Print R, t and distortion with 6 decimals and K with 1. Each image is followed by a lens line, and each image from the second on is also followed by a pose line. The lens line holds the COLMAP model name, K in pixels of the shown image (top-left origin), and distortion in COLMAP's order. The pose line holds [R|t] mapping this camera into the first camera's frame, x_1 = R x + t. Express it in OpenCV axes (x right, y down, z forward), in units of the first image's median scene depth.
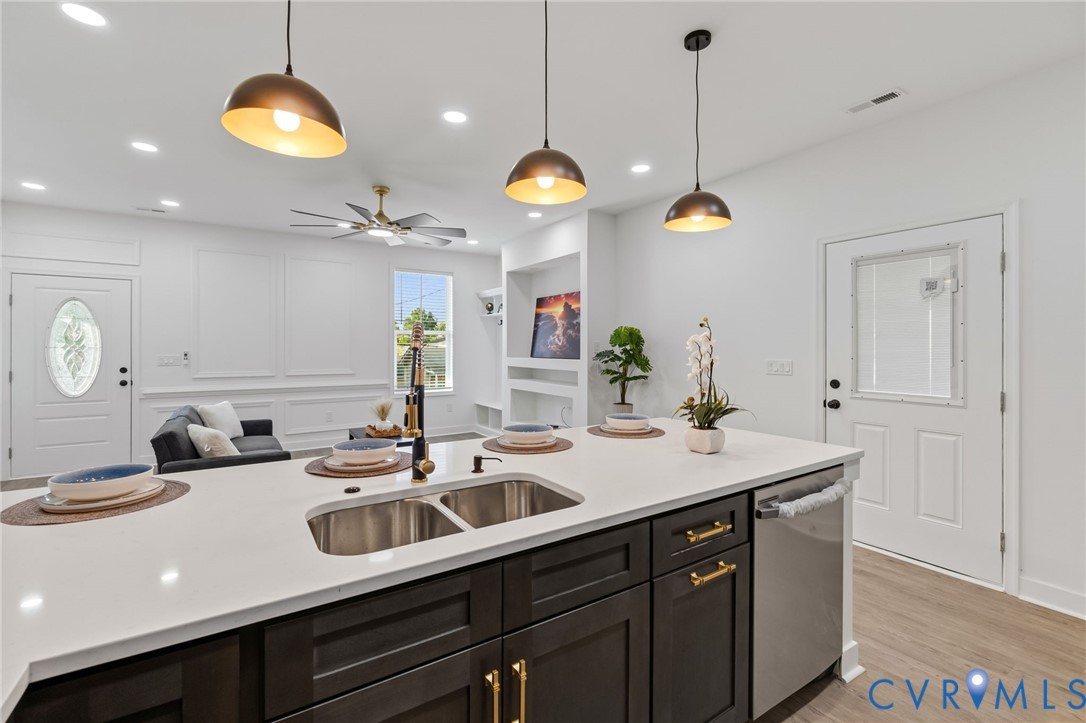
lens RADIAL K [[473.7, 0, 538.9], [0, 473.7, 354.2], [0, 0, 1]] dist [-0.003114, -0.000740]
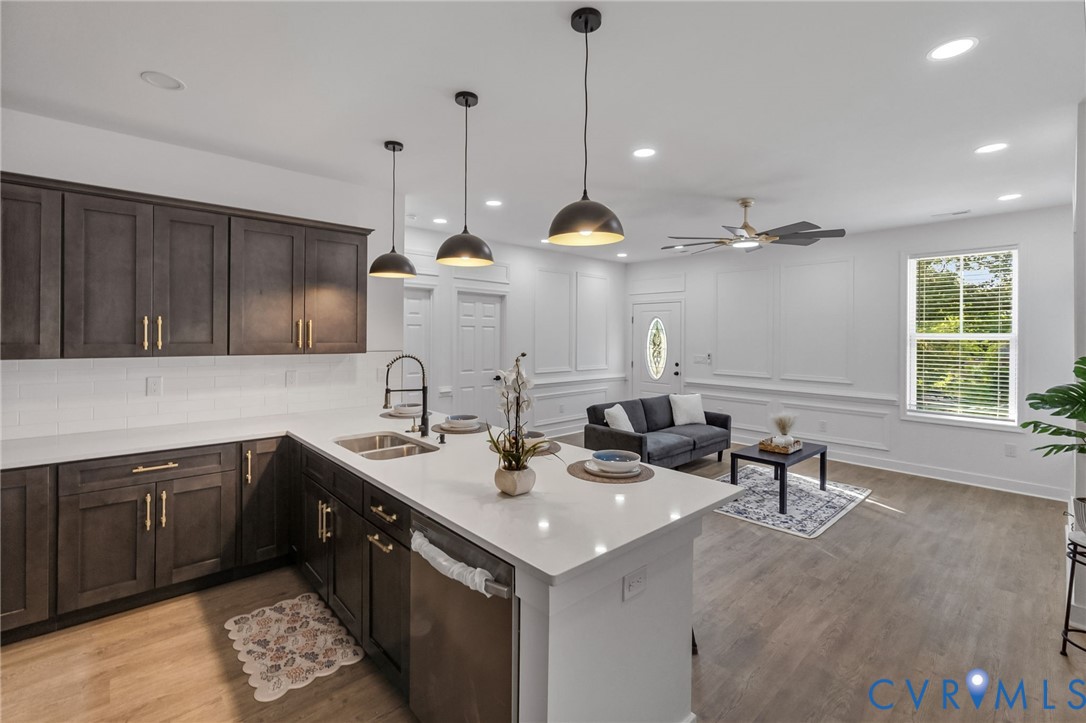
lens RADIAL K [[473.7, 0, 539.7], [0, 473.7, 335.4], [0, 0, 1]] dist [-0.003114, -0.000740]
pose [[0.151661, 0.000869, -0.988432, 0.501012], [-0.022474, 0.999744, -0.002569, -0.042853], [0.988177, 0.022604, 0.151641, 0.356299]]
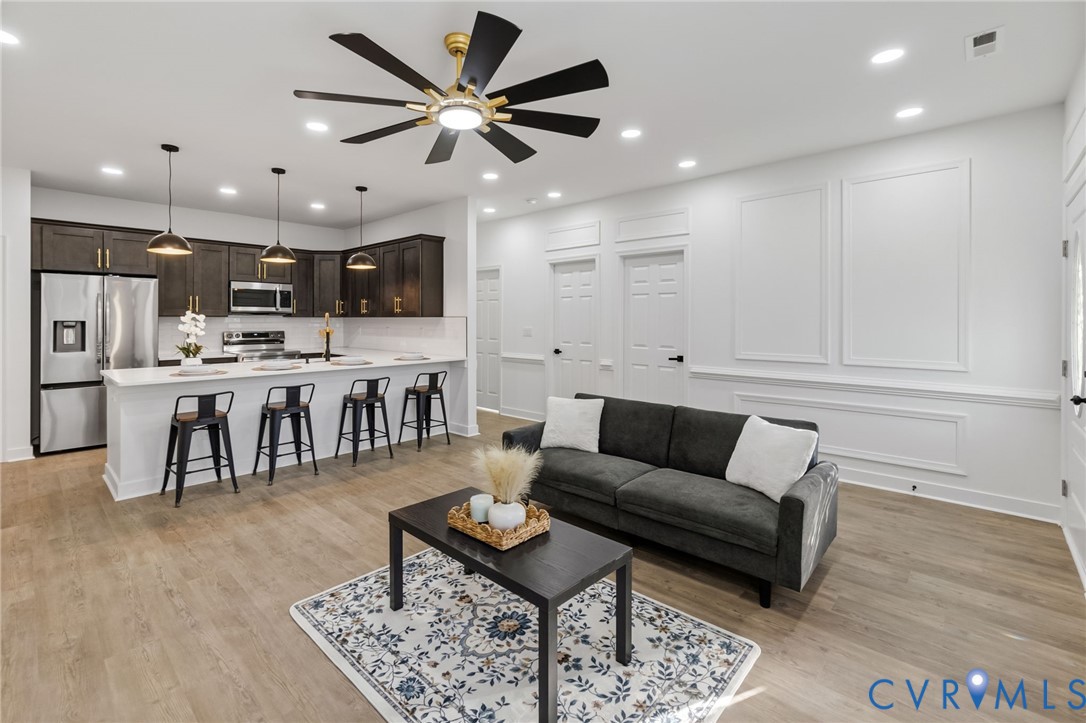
lens RADIAL K [[473.7, 0, 522.3], [0, 473.7, 322.6], [0, 0, 1]] dist [-0.003114, -0.000740]
pose [[-0.972697, -0.001352, -0.232073, -0.237627], [-0.006462, 0.999753, 0.021263, -0.022942], [0.231987, 0.022182, -0.972466, 1.330643]]
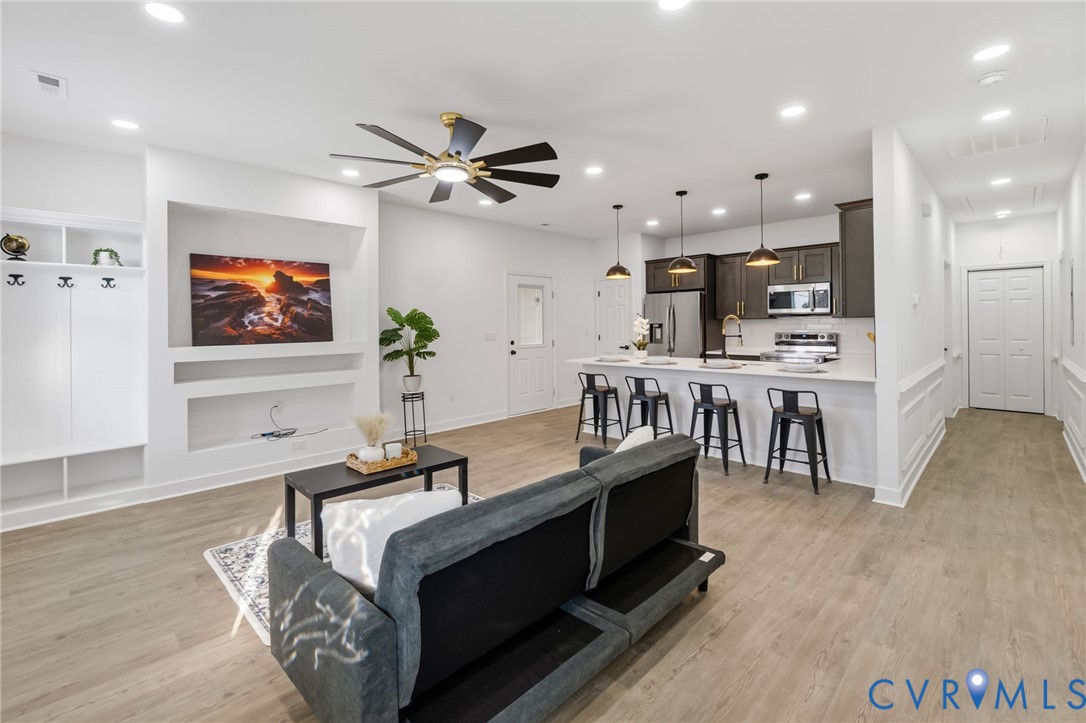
lens RADIAL K [[473.7, 0, 543.7], [0, 473.7, 323.5], [0, 0, 1]] dist [-0.003114, -0.000740]
pose [[-0.236276, 0.003537, 0.971680, -0.936205], [0.027862, 0.999607, 0.003136, -0.015612], [-0.971287, 0.027814, -0.236281, 0.882539]]
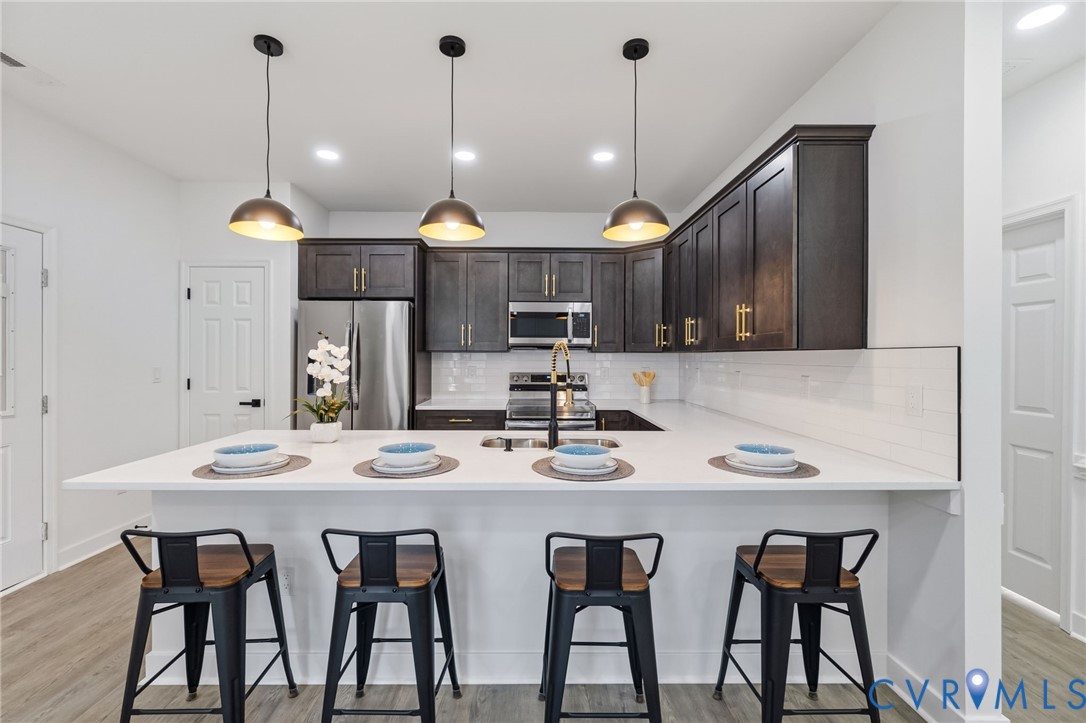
lens RADIAL K [[473.7, 0, 534.2], [0, 473.7, 357.7], [0, 0, 1]] dist [-0.003114, -0.000740]
pose [[-0.847758, -0.005259, 0.530357, -0.290225], [0.004599, 0.999840, 0.017266, -0.011455], [-0.530363, 0.017077, -0.847599, 0.668669]]
